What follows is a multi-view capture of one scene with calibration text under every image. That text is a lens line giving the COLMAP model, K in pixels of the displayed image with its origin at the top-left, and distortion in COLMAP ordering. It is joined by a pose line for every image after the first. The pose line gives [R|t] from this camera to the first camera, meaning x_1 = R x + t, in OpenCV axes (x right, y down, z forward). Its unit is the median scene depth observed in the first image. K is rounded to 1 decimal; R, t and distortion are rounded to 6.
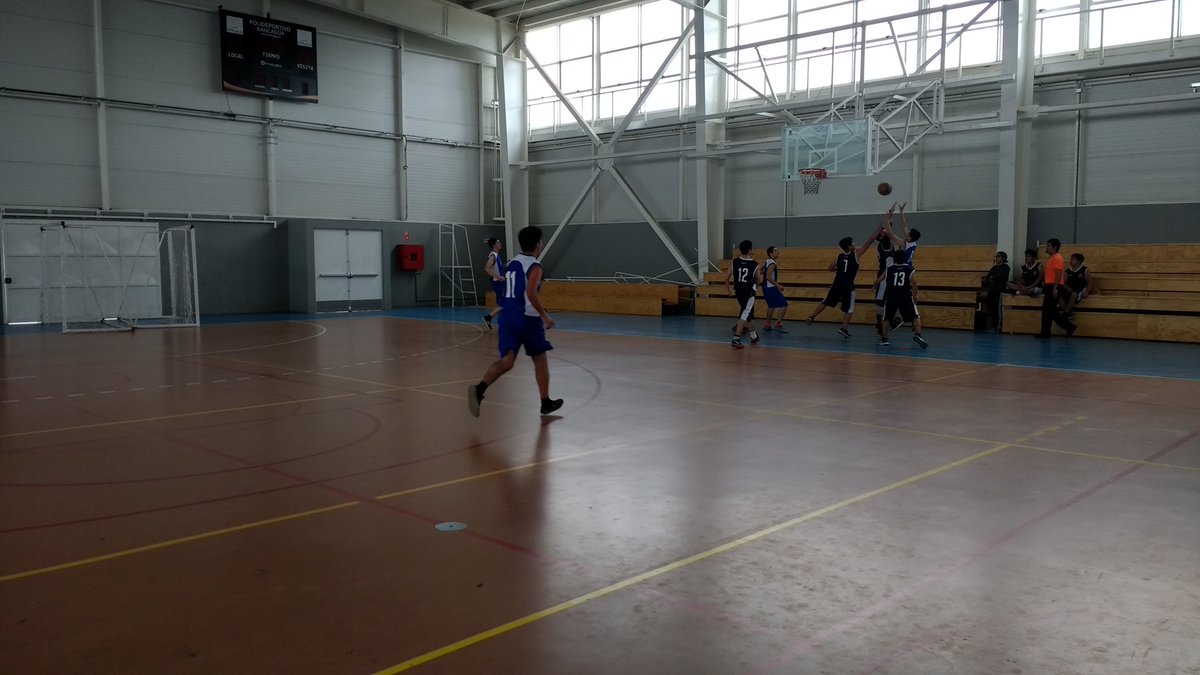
lens RADIAL K [[947.2, 0, 593.8], [0, 947.2, 333.8], [0, 0, 1]] dist [0.103494, -0.165835]
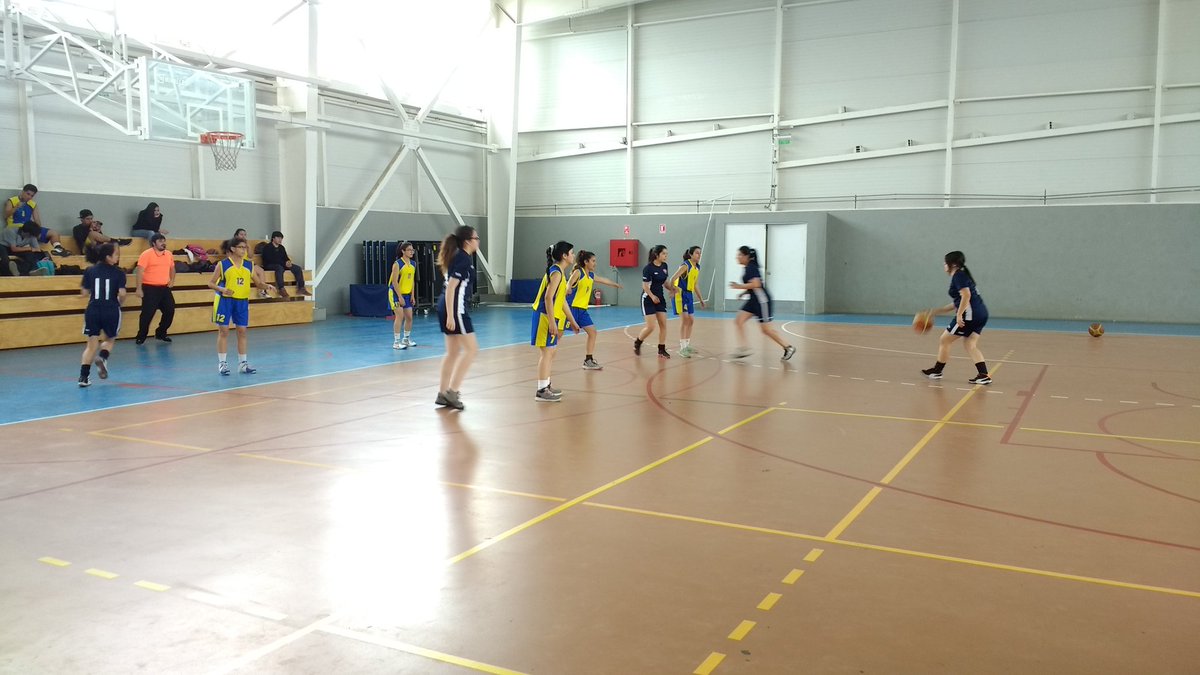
lens RADIAL K [[947.2, 0, 592.4], [0, 947.2, 337.0], [0, 0, 1]] dist [0.103494, -0.165835]
pose [[-0.265106, -0.085903, 0.960385, -0.960258], [0.078887, 0.990752, 0.110395, -0.096960], [-0.960987, 0.105029, -0.255878, 1.197505]]
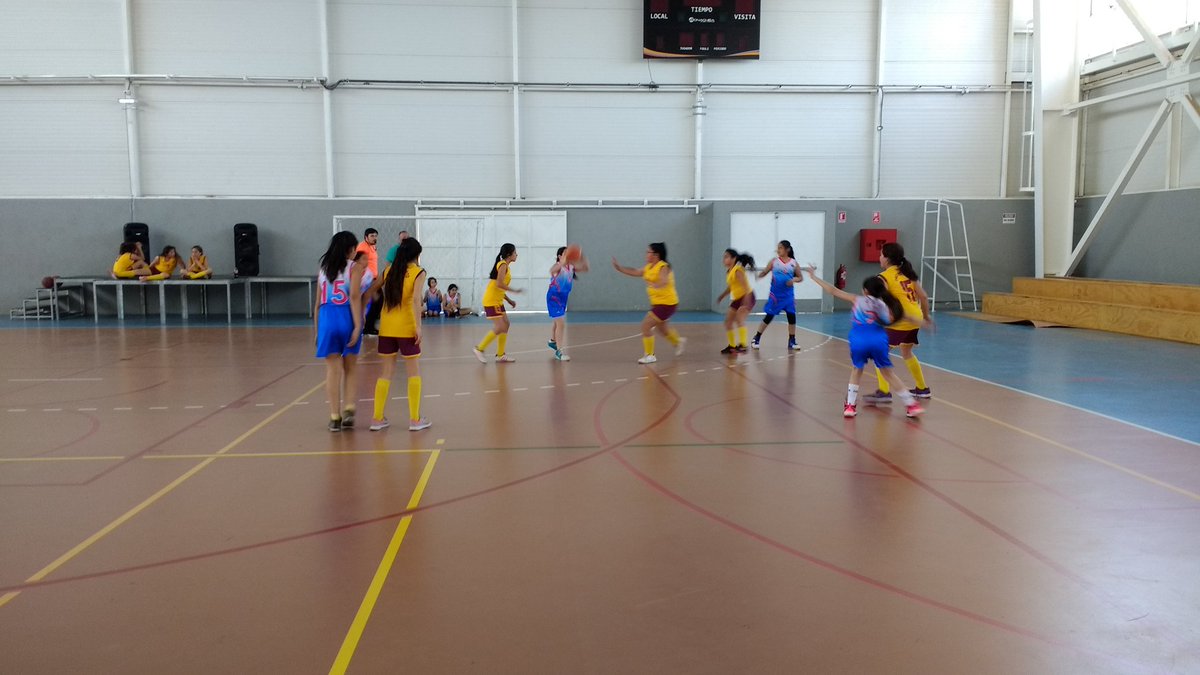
lens RADIAL K [[947.2, 0, 590.9], [0, 947.2, 342.0], [0, 0, 1]] dist [0.103494, -0.165835]
pose [[0.736955, 0.065996, -0.672712, 0.181590], [-0.050387, 0.997817, 0.042692, -0.026368], [0.674061, 0.002434, 0.738671, 0.304817]]
